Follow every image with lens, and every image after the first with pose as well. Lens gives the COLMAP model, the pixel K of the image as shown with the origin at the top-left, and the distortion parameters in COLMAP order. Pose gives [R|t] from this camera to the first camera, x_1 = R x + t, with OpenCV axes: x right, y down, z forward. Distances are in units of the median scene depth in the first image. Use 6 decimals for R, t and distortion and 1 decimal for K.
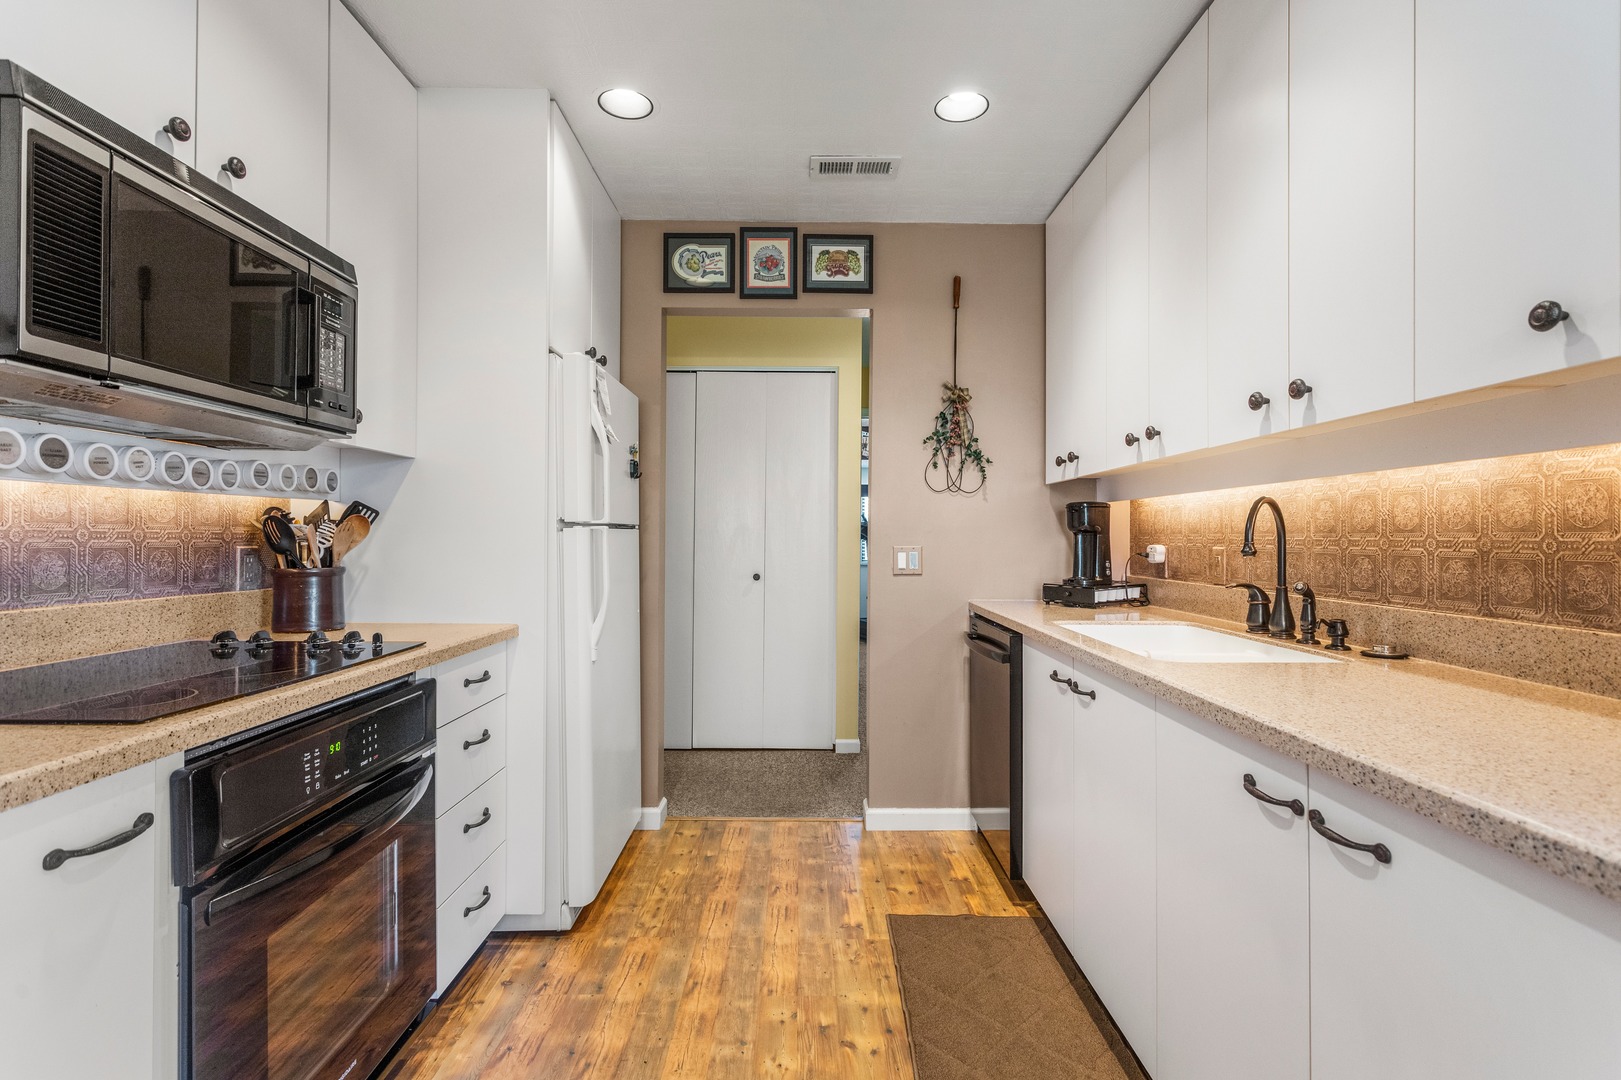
lens RADIAL K [[782.6, 0, 803.0], [0, 782.6, 553.8], [0, 0, 1]] dist [0.000674, 0.000712]
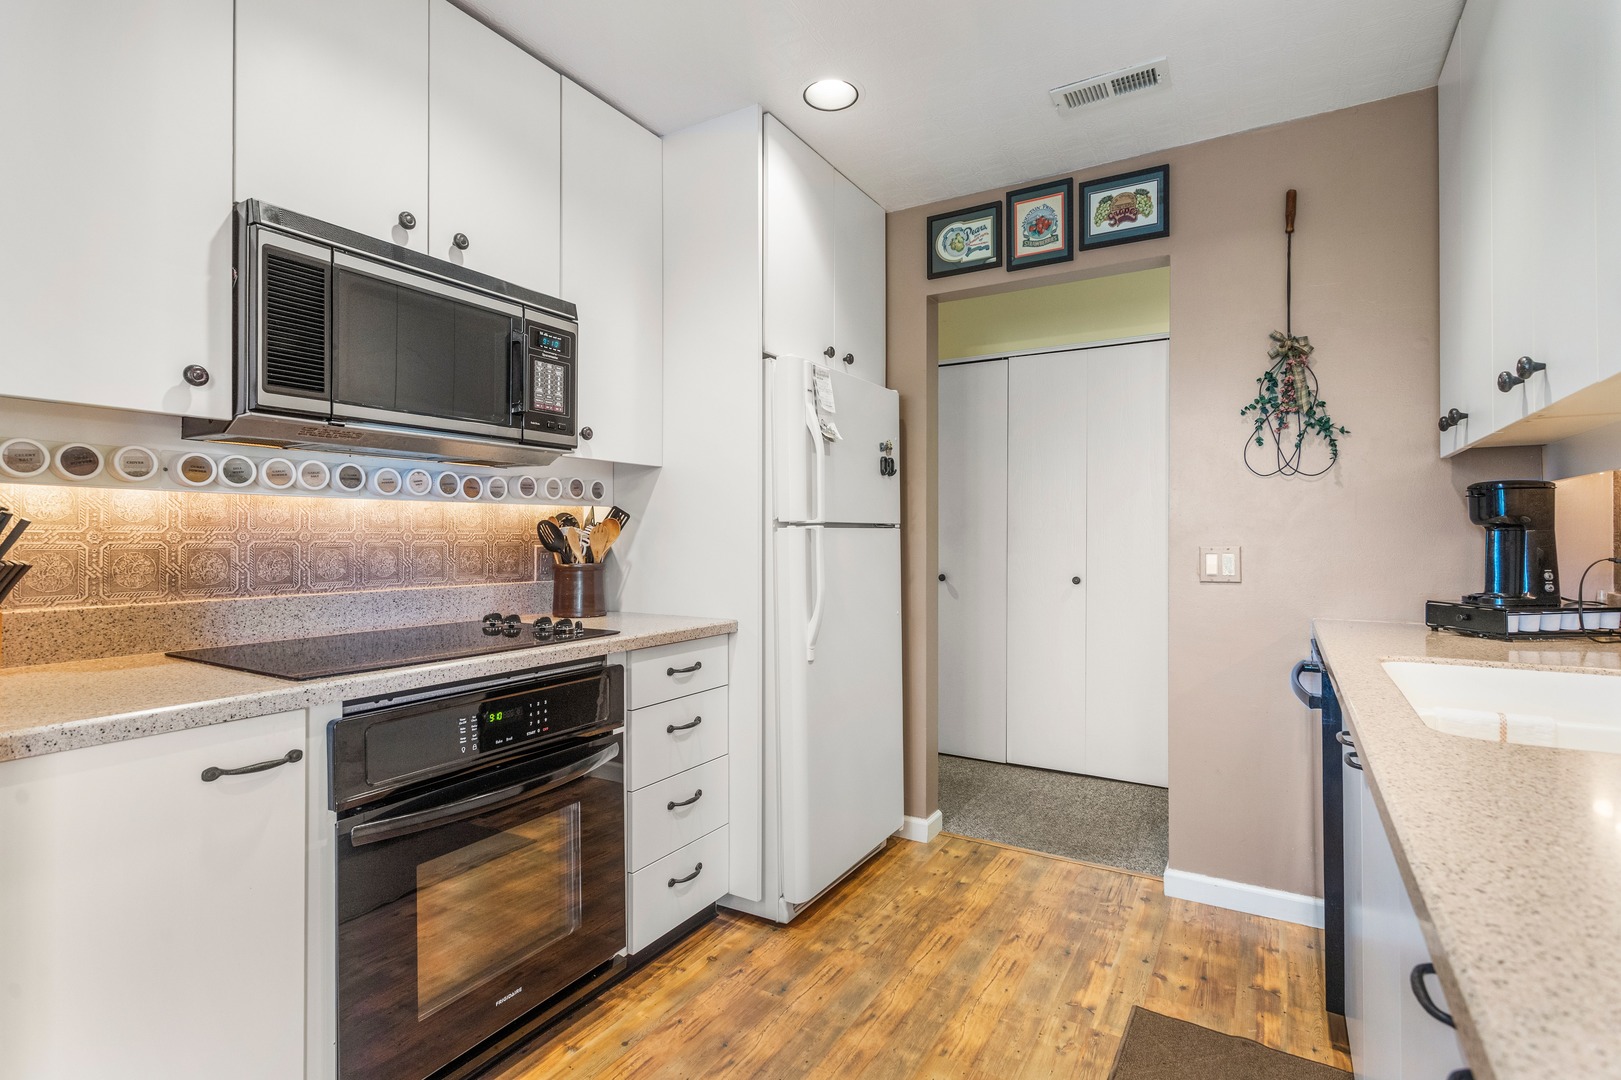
lens RADIAL K [[780.1, 0, 789.2], [0, 780.1, 548.1], [0, 0, 1]] dist [-0.000820, 0.001081]
pose [[0.852215, 0.003997, -0.523177, 0.225854], [-0.007033, 0.999968, -0.003817, -0.002519], [0.523145, 0.006933, 0.852216, 0.132981]]
